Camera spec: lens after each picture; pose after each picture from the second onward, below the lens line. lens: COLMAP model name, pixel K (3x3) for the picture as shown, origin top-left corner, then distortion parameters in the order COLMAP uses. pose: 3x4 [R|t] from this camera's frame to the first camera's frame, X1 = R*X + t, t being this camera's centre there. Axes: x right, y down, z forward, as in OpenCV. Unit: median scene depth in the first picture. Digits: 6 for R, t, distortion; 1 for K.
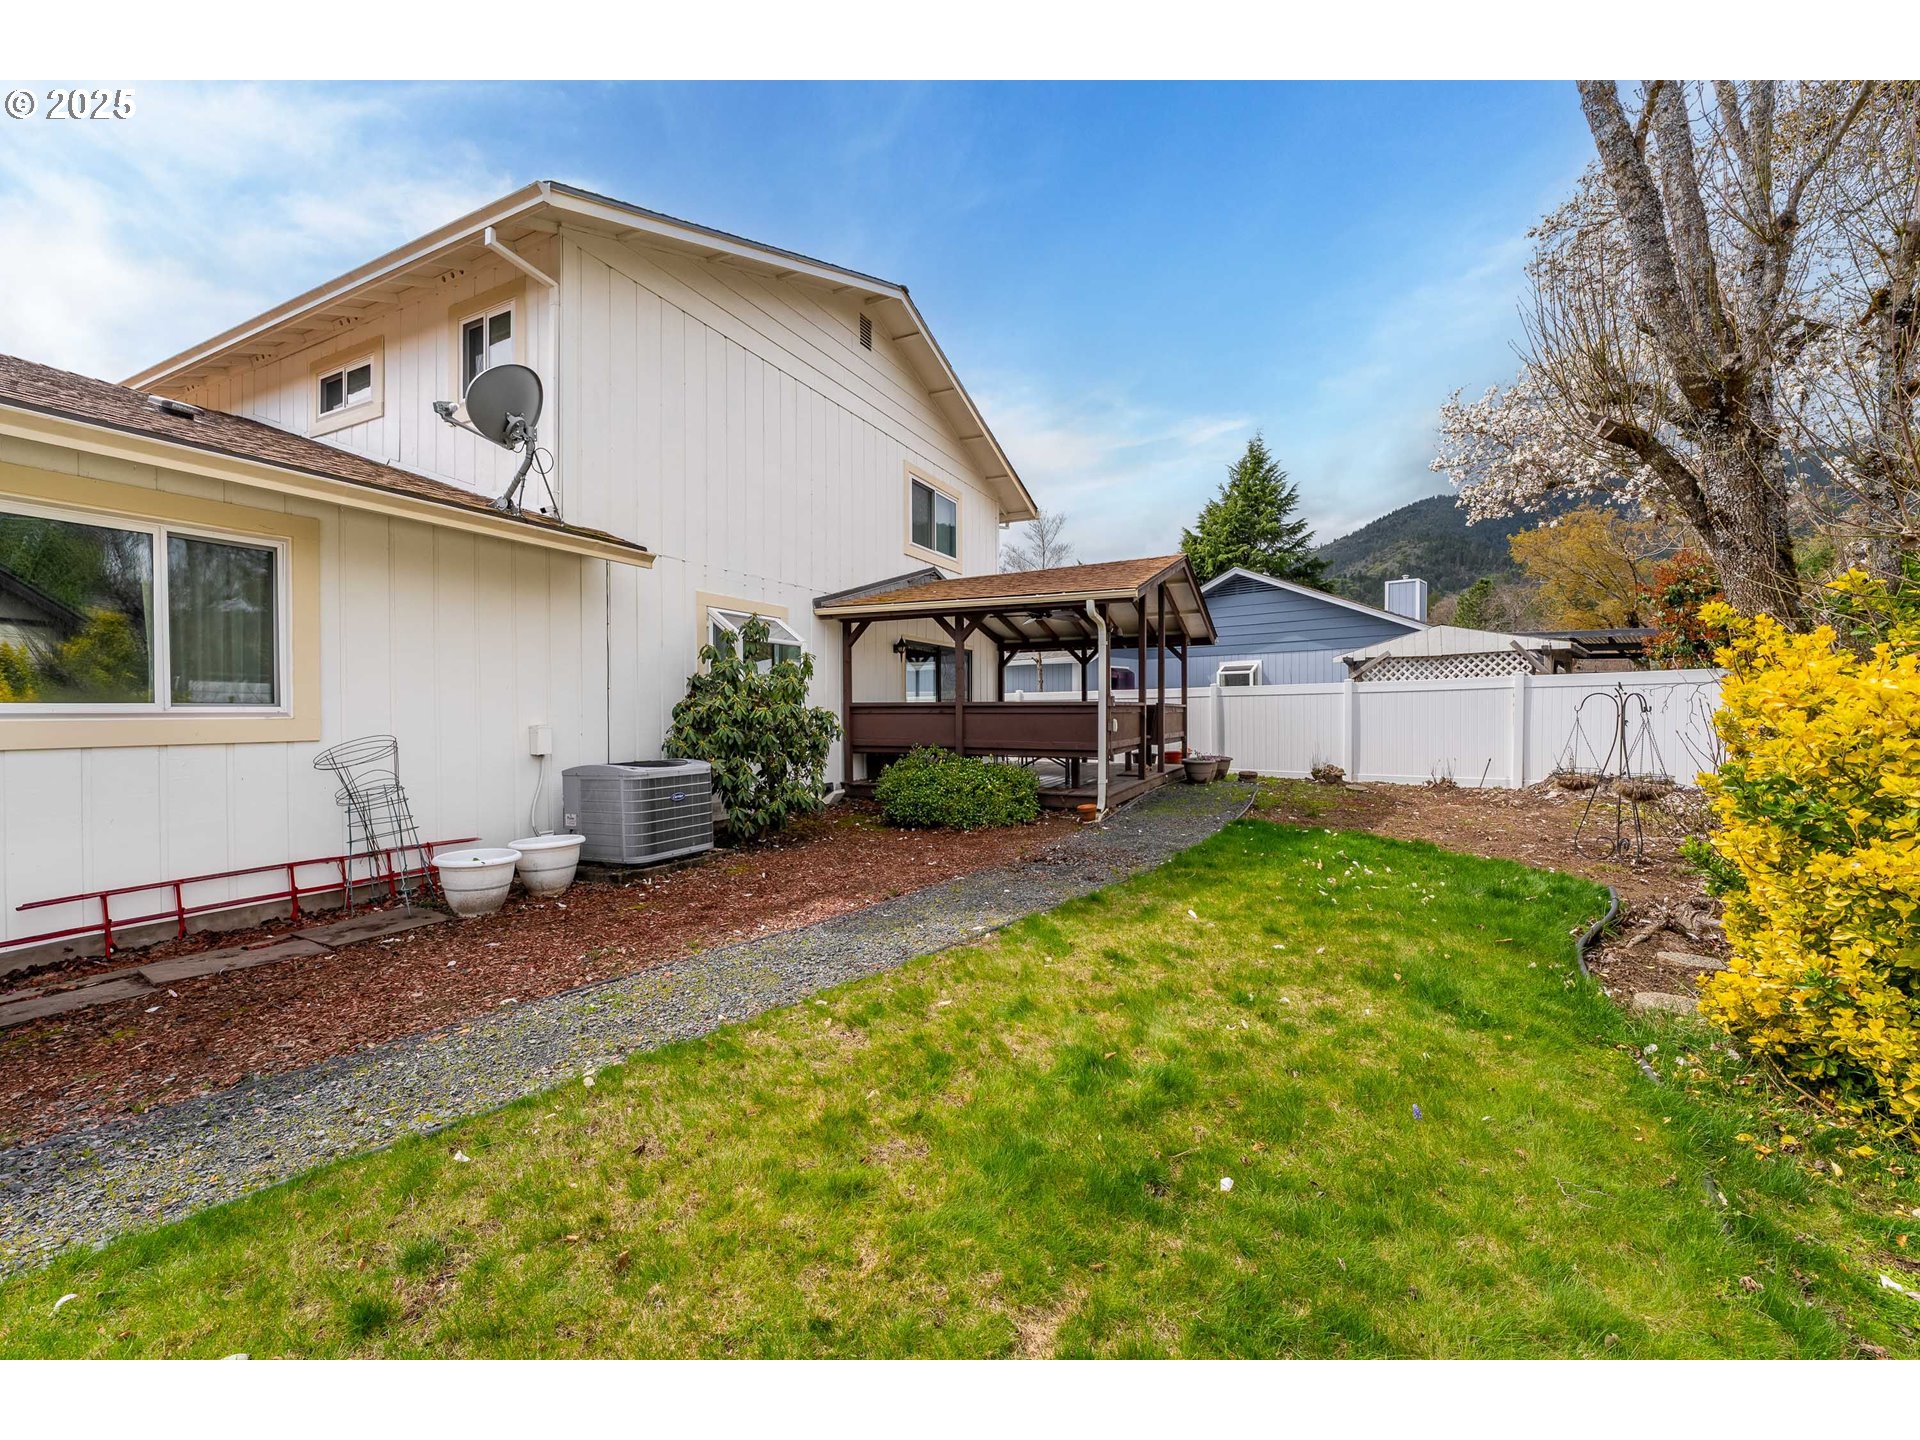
lens RADIAL K [[780.3, 0, 965.0], [0, 780.3, 718.9], [0, 0, 1]] dist [-0.016805, 0.001095]
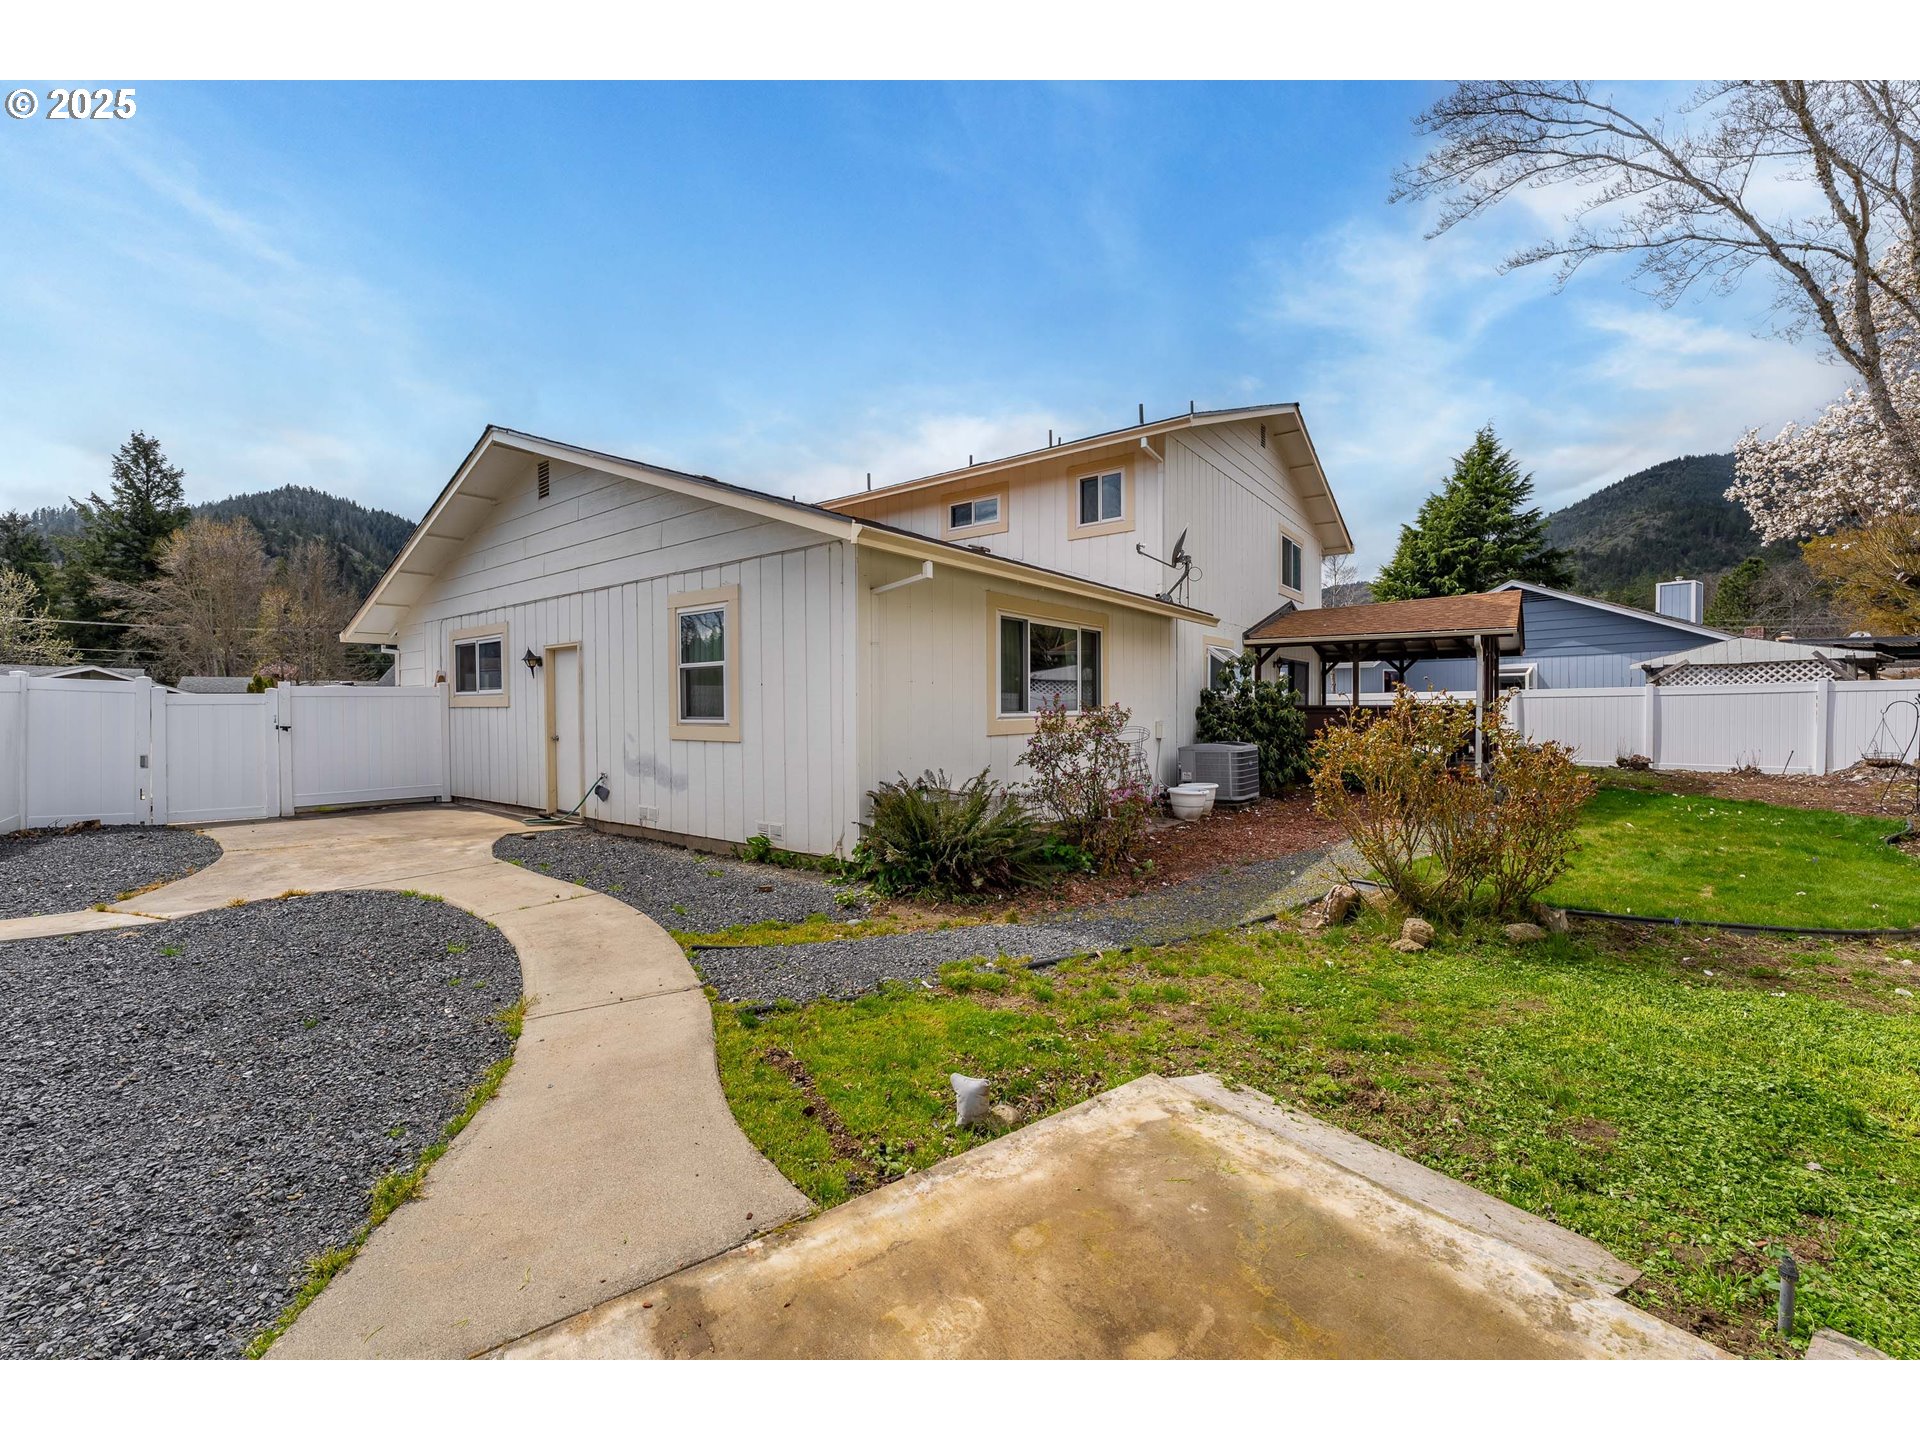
lens RADIAL K [[780.3, 0, 956.6], [0, 780.3, 722.1], [0, 0, 1]] dist [-0.016805, 0.001095]
pose [[0.978444, 0.003733, -0.206481, -0.293683], [-0.001611, 0.999944, 0.010445, -0.003234], [0.206508, -0.009887, 0.978395, -0.364422]]
